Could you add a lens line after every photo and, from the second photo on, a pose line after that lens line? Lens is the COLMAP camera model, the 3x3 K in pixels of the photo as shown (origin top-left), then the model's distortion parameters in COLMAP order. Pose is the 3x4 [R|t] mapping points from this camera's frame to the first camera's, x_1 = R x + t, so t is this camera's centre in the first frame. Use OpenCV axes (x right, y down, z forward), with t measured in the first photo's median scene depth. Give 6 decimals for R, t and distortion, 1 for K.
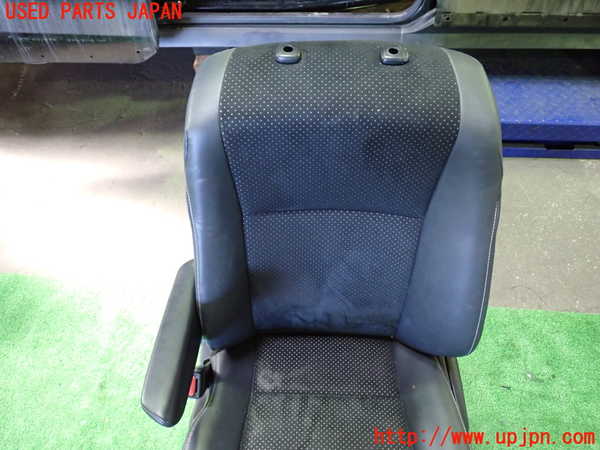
lens RADIAL K [[533.4, 0, 302.3], [0, 533.4, 224.4], [0, 0, 1]] dist [0.011809, -0.003750]
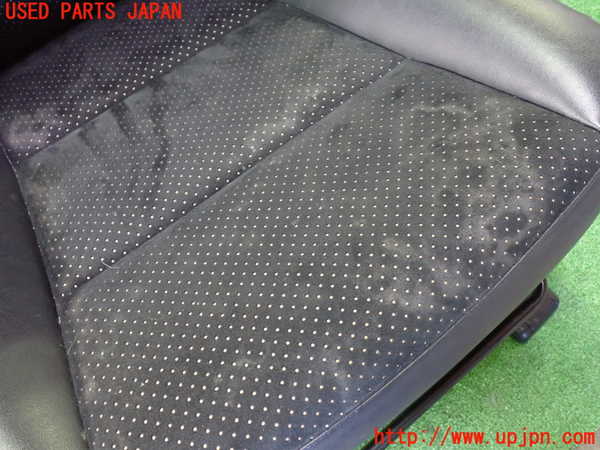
lens RADIAL K [[533.4, 0, 302.3], [0, 533.4, 224.4], [0, 0, 1]] dist [0.011809, -0.003750]
pose [[0.766976, -0.608225, 0.204477, -0.020730], [0.559299, 0.789863, 0.251595, 0.263581], [-0.314535, -0.078603, 0.945986, 0.351940]]
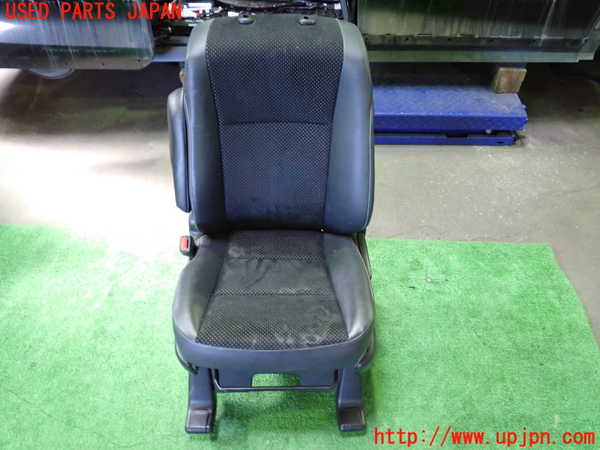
lens RADIAL K [[532.4, 0, 300.0], [0, 532.4, 225.0], [0, 0, 1]] dist [0.009380, 0.004298]
pose [[0.998611, -0.013248, 0.050994, 0.026609], [0.019570, 0.991894, -0.125556, 0.289198], [-0.048917, 0.126379, 0.990775, -0.327437]]
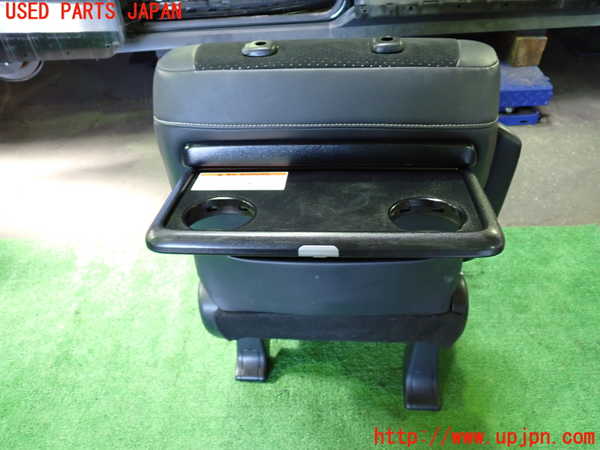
lens RADIAL K [[533.4, 0, 302.3], [0, 533.4, 224.4], [0, 0, 1]] dist [0.011809, -0.003750]
pose [[0.996179, -0.068084, 0.054702, 0.031427], [0.077376, 0.978490, -0.191234, 0.349358], [-0.040505, 0.194736, 0.980019, -0.109318]]
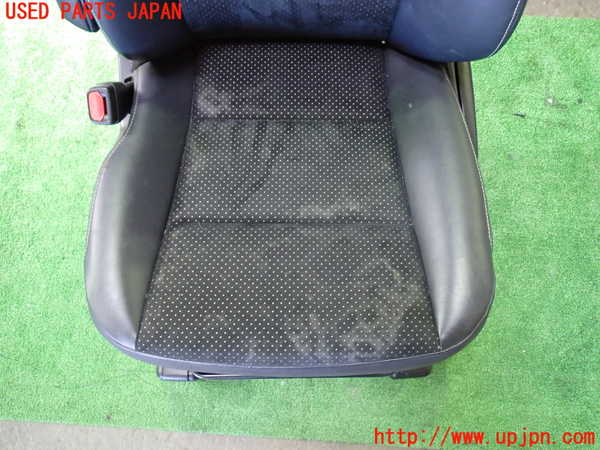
lens RADIAL K [[533.4, 0, 302.3], [0, 533.4, 224.4], [0, 0, 1]] dist [0.011809, -0.003750]
pose [[0.999571, -0.024246, 0.016446, 0.030832], [0.014863, 0.903412, 0.428517, 0.093886], [-0.025247, -0.428088, 0.903384, 0.188790]]
